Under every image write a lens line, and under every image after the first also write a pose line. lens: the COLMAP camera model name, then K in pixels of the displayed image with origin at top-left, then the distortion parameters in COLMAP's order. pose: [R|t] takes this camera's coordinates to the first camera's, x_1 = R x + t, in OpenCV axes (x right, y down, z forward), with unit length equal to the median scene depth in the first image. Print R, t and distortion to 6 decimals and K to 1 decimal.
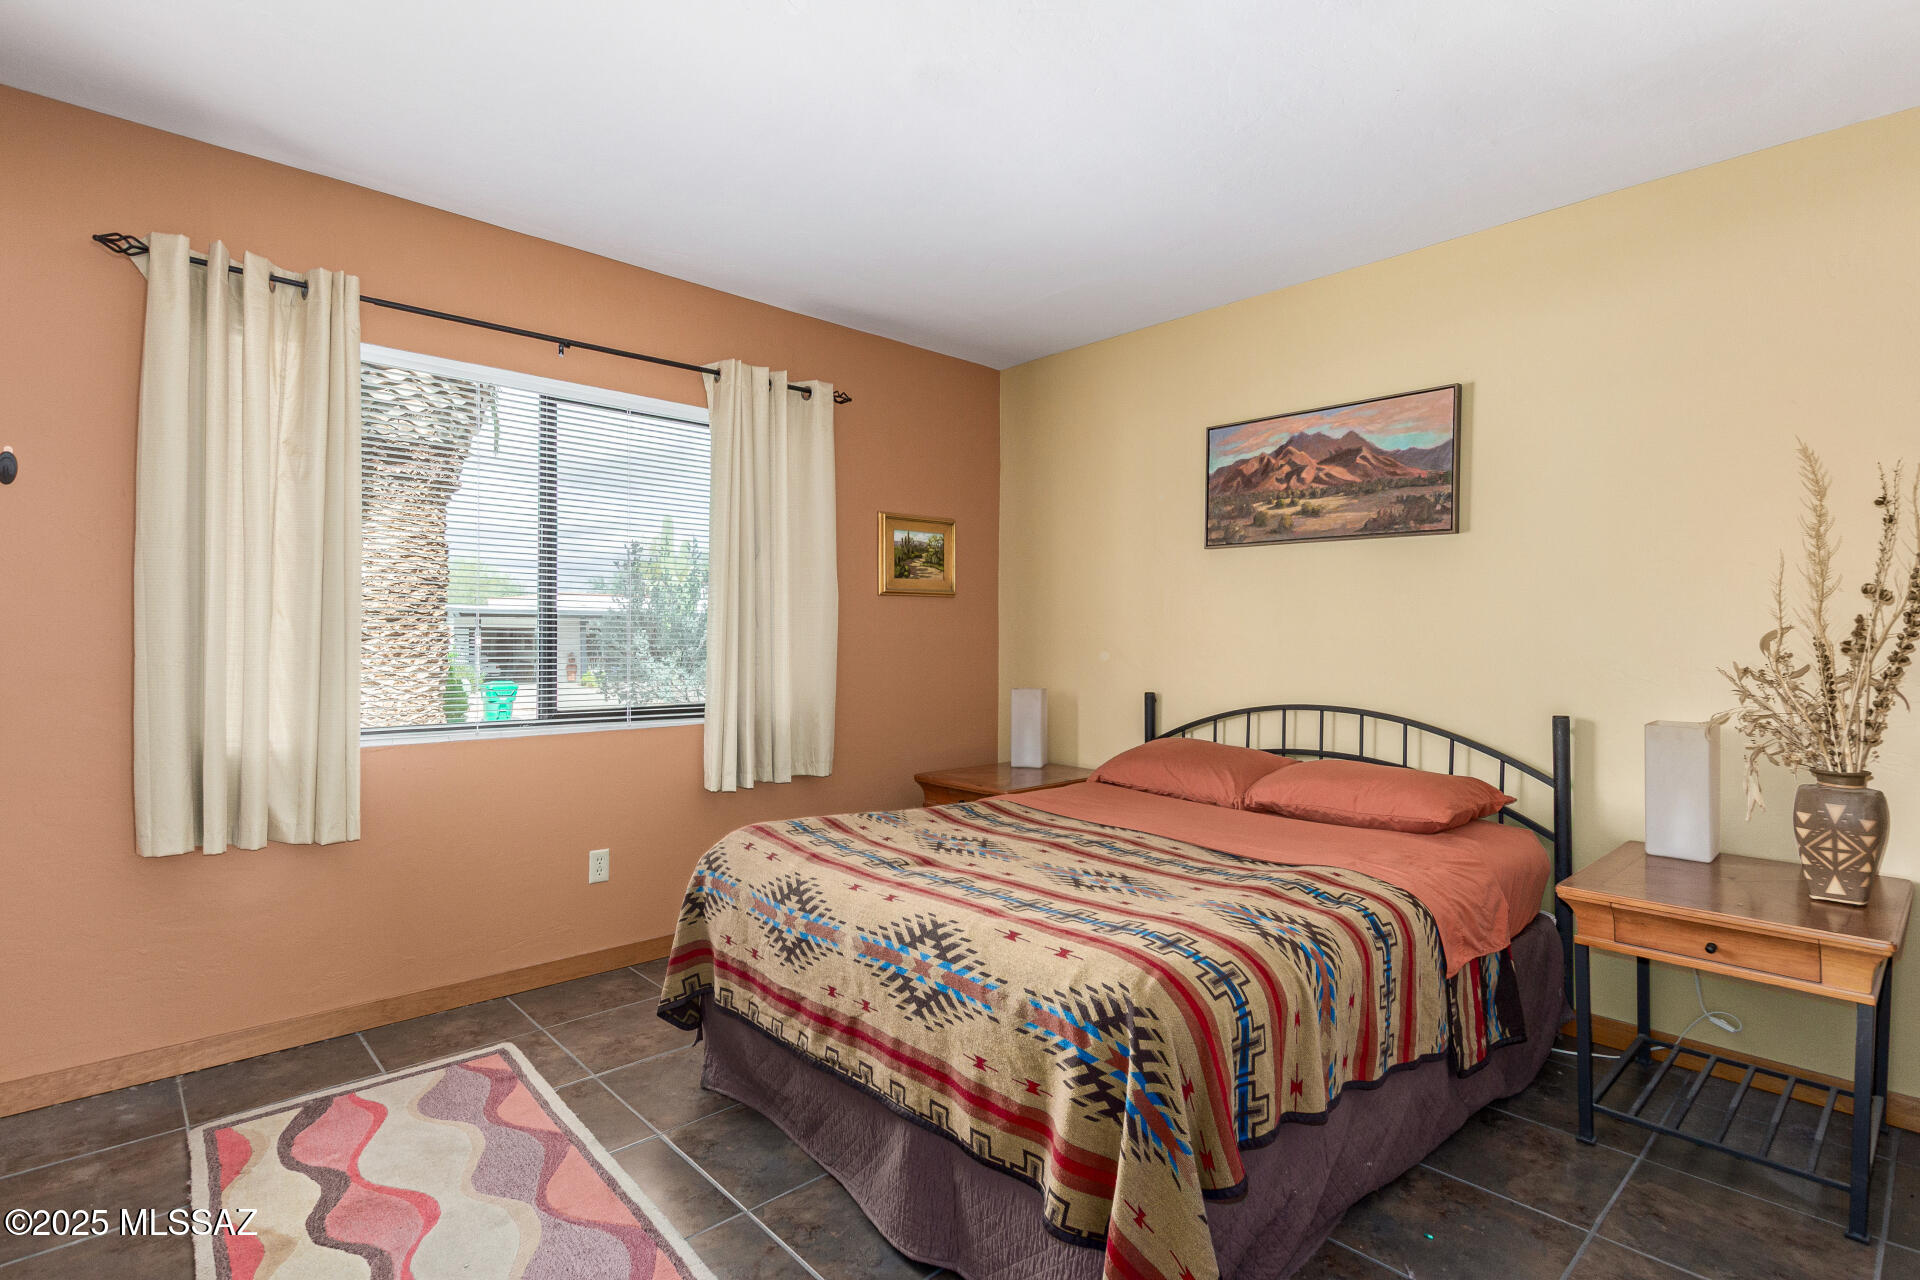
lens RADIAL K [[911.8, 0, 971.3], [0, 911.8, 633.0], [0, 0, 1]] dist [0.009627, -0.000694]
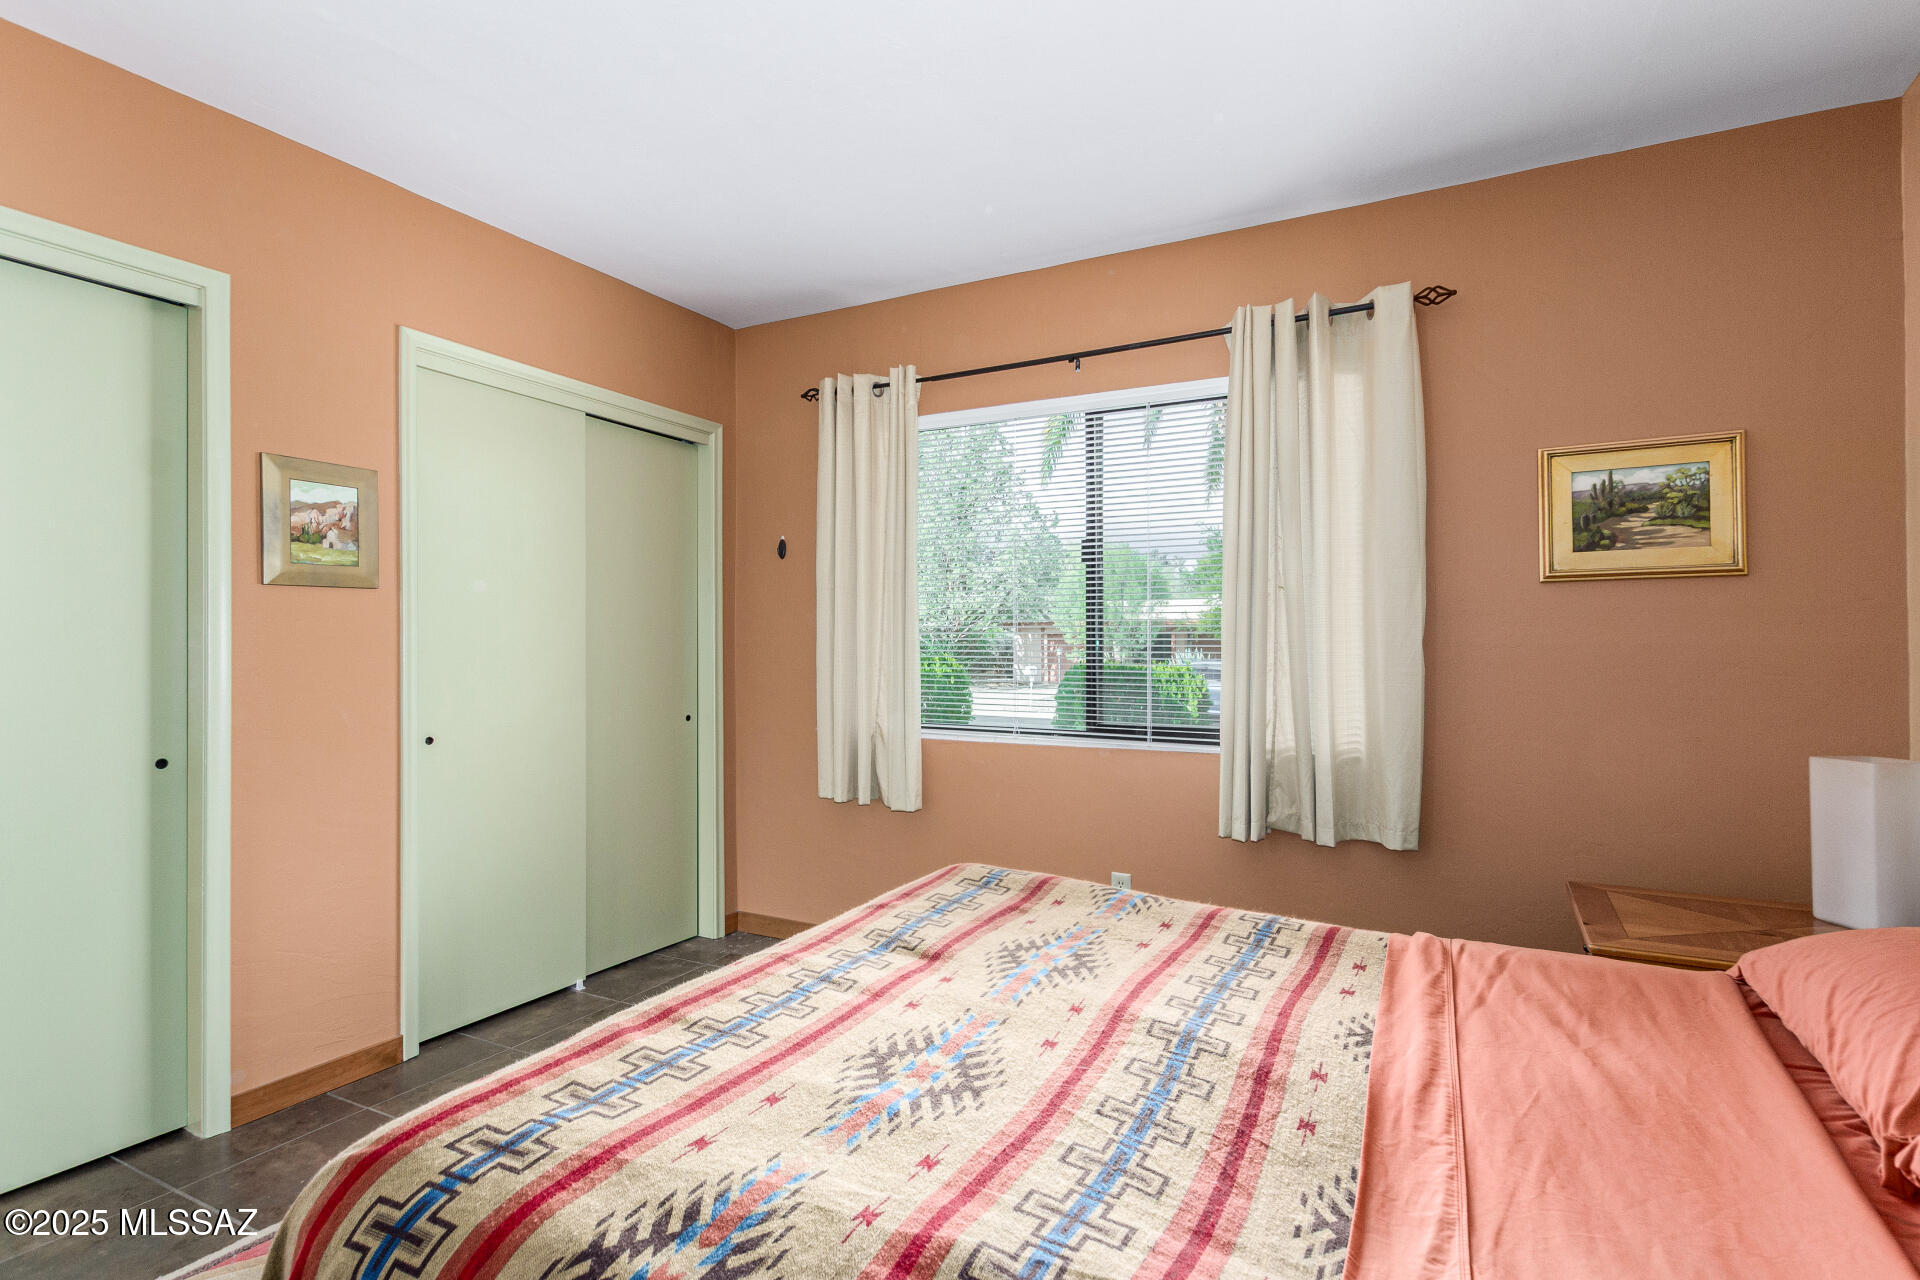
lens RADIAL K [[911.8, 0, 964.3], [0, 911.8, 642.5], [0, 0, 1]] dist [0.009627, -0.000694]
pose [[0.350689, -0.010035, -0.936438, 0.483858], [0.003993, 0.999950, -0.009220, 0.005016], [0.936484, -0.000506, 0.350711, 0.575603]]
